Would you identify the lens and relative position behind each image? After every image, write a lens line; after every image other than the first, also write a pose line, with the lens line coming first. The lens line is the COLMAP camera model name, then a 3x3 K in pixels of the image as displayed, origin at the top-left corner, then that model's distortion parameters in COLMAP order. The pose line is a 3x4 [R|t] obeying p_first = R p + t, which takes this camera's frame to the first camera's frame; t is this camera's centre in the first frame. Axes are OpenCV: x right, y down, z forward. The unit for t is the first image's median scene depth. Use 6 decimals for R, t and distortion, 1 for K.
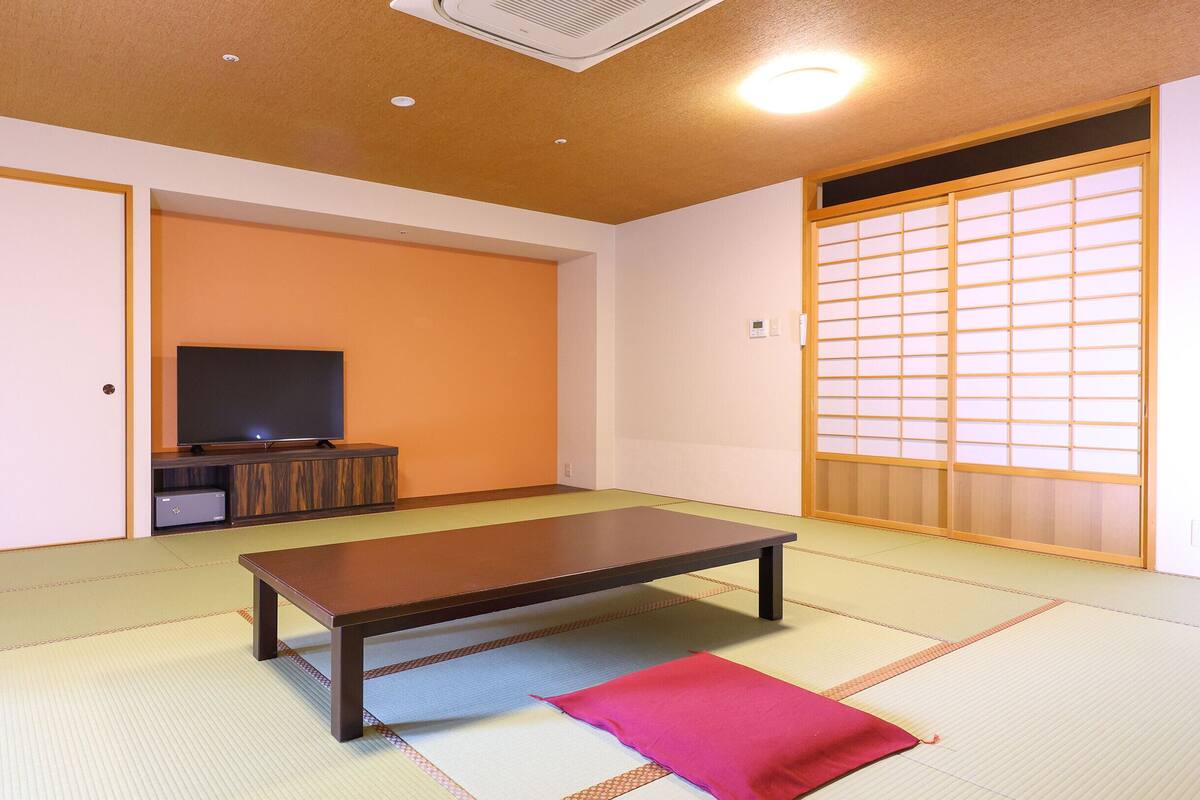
lens RADIAL K [[766.4, 0, 598.4], [0, 766.4, 395.7], [0, 0, 1]] dist [-0.001617, 0.001176]
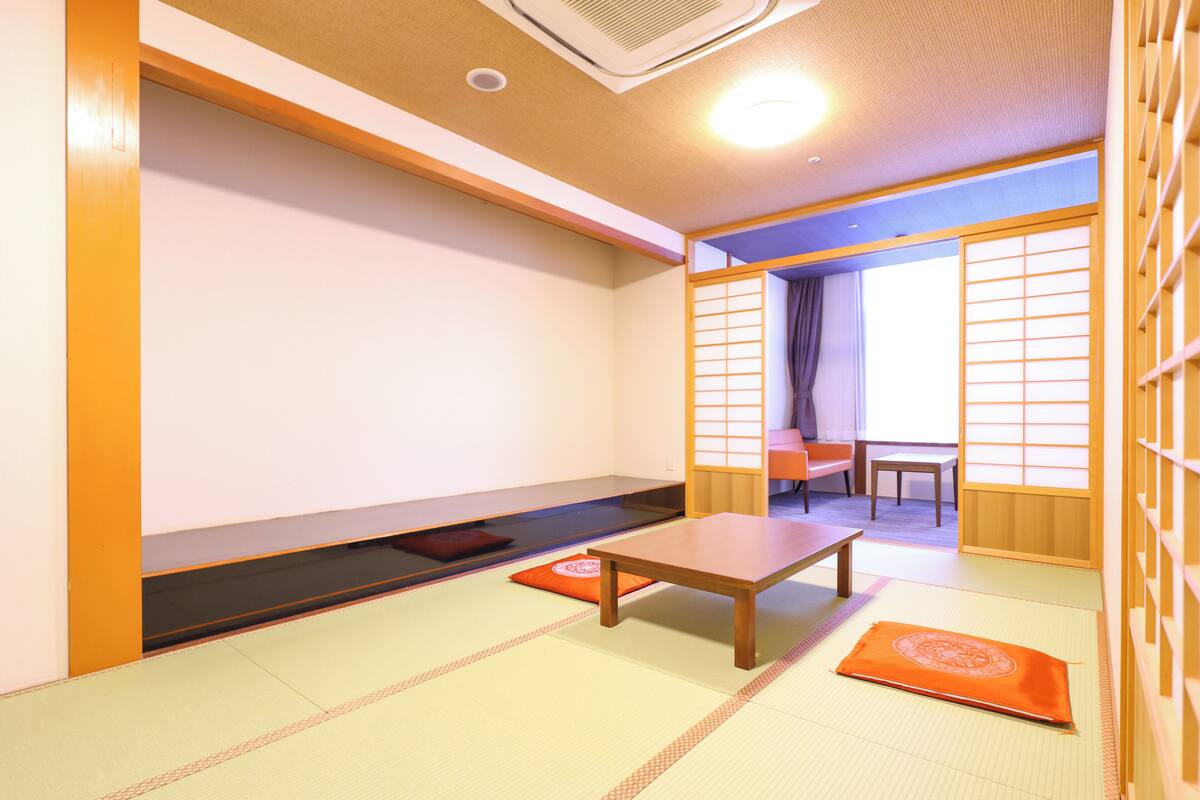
lens RADIAL K [[590.7, 0, 603.7], [0, 590.7, 412.3], [0, 0, 1]] dist [-0.000556, -0.000298]
pose [[0.977852, 0.004445, 0.209253, -0.066088], [-0.001983, 0.999926, -0.011978, -0.000594], [-0.209290, 0.011297, 0.977788, 0.085543]]
